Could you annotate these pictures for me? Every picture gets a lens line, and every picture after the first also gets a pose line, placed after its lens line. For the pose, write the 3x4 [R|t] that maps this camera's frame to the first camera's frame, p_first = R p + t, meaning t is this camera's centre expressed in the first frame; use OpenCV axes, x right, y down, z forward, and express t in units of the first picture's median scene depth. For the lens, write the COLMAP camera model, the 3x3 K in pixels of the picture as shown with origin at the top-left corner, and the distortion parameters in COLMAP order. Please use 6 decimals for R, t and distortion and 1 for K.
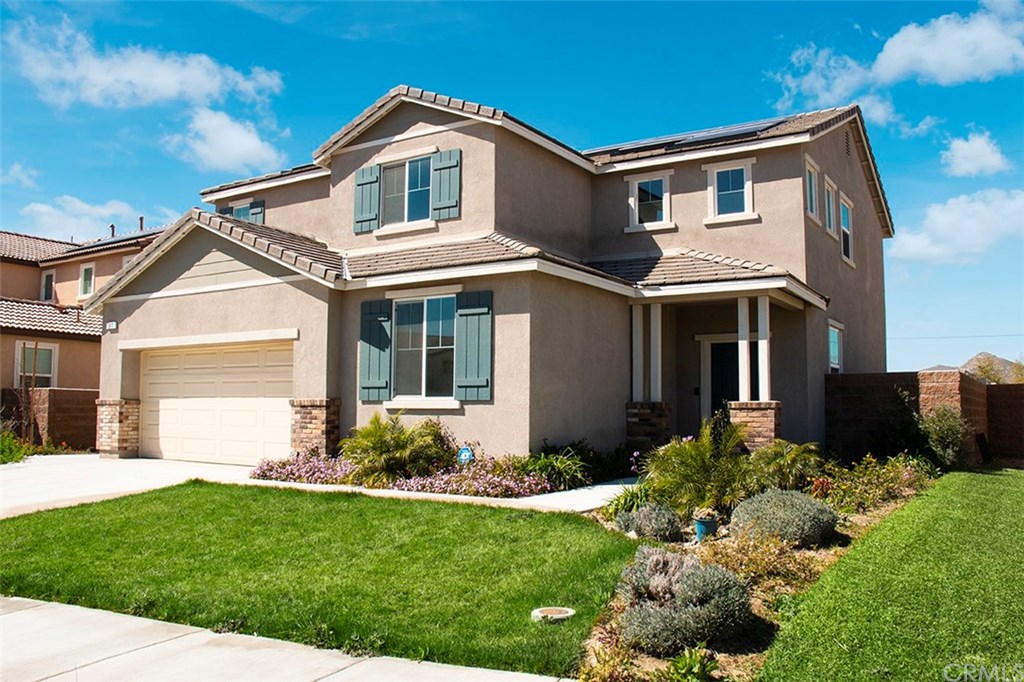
lens RADIAL K [[836.1, 0, 517.9], [0, 836.1, 341.3], [0, 0, 1]] dist [-0.168464, 0.144239]
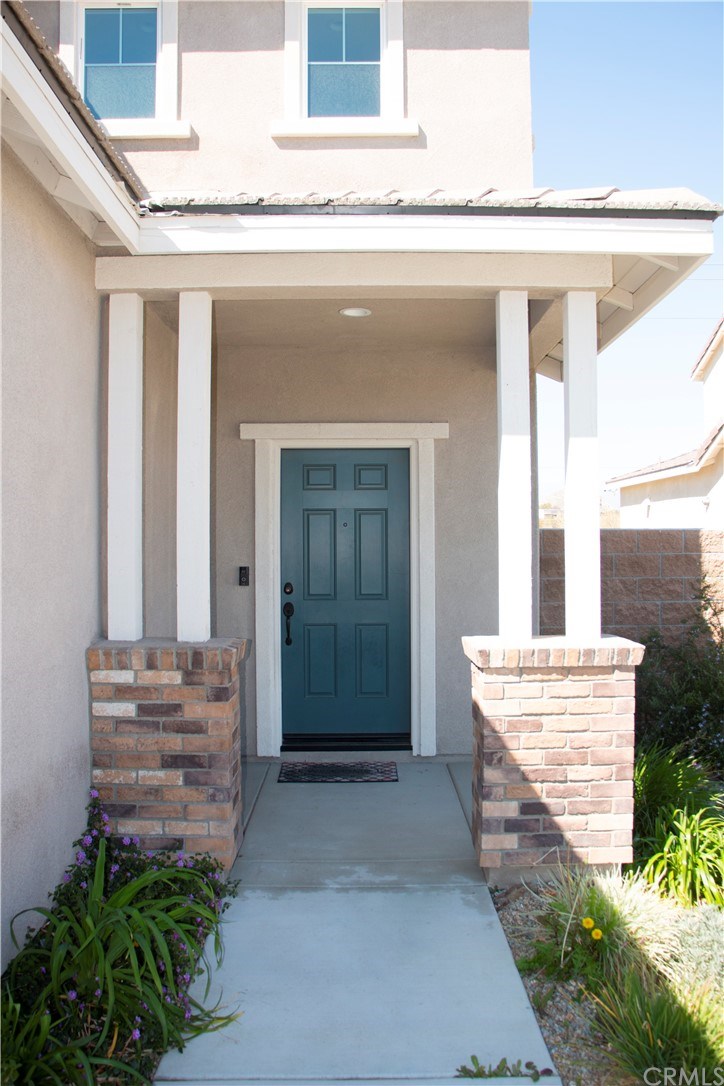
lens RADIAL K [[886.7, 0, 362.0], [0, 886.7, 543.0], [0, 0, 1]] dist [-0.168464, 0.144239]
pose [[0.843361, -0.007830, 0.537291, 0.053766], [-0.038395, 0.996460, 0.074788, 0.015447], [-0.535974, -0.083703, 0.840075, 0.721667]]
